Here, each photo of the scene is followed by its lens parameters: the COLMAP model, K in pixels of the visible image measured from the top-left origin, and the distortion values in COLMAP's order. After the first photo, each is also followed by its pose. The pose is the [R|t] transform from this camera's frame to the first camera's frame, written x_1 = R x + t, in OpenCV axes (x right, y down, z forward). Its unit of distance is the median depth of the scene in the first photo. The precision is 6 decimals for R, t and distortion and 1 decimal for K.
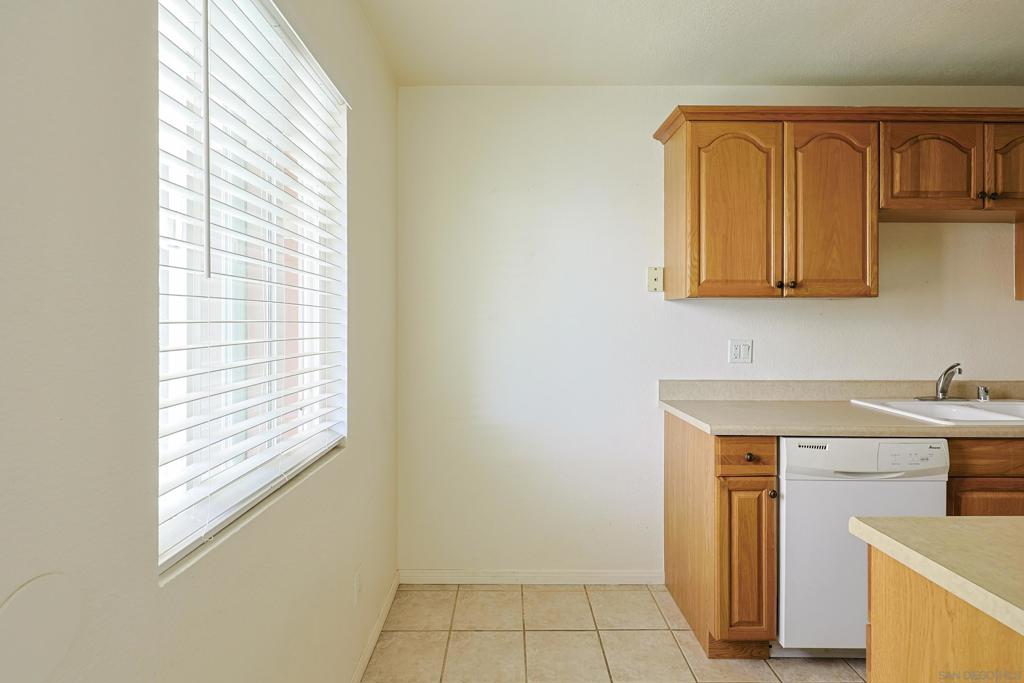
lens RADIAL K [[489.2, 0, 513.6], [0, 489.2, 324.3], [0, 0, 1]] dist [-0.013857, 0.000694]
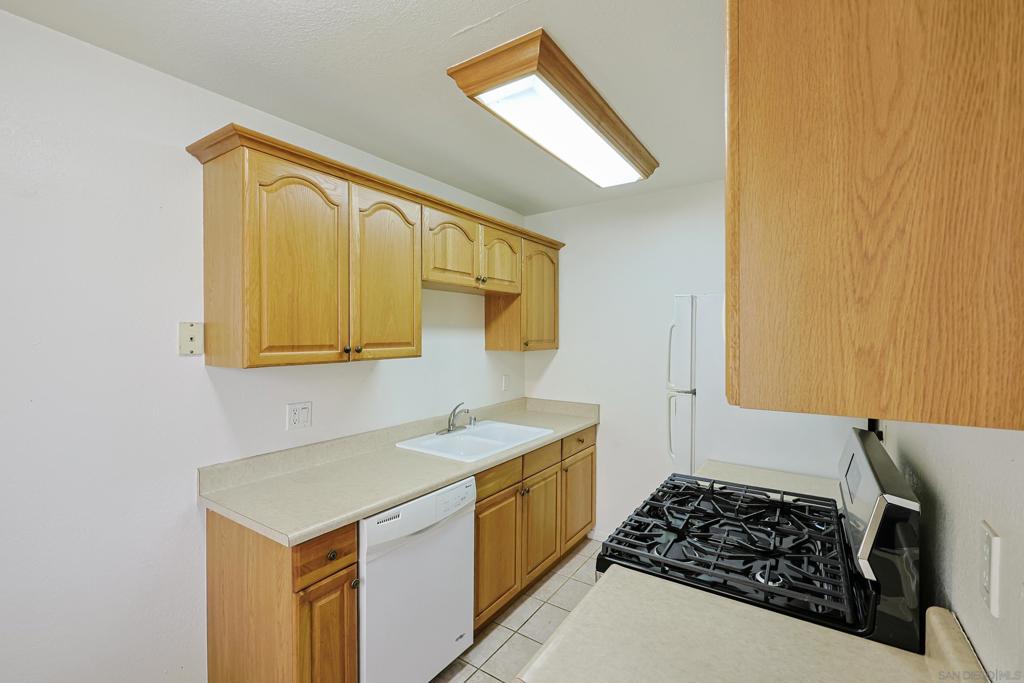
lens RADIAL K [[454.2, 0, 516.5], [0, 454.2, 341.1], [0, 0, 1]] dist [-0.007032, 0.001313]
pose [[0.572180, -0.004119, 0.820118, 0.003784], [0.010364, 0.999944, -0.002209, -0.102755], [-0.820062, 0.009763, 0.572191, 0.236173]]
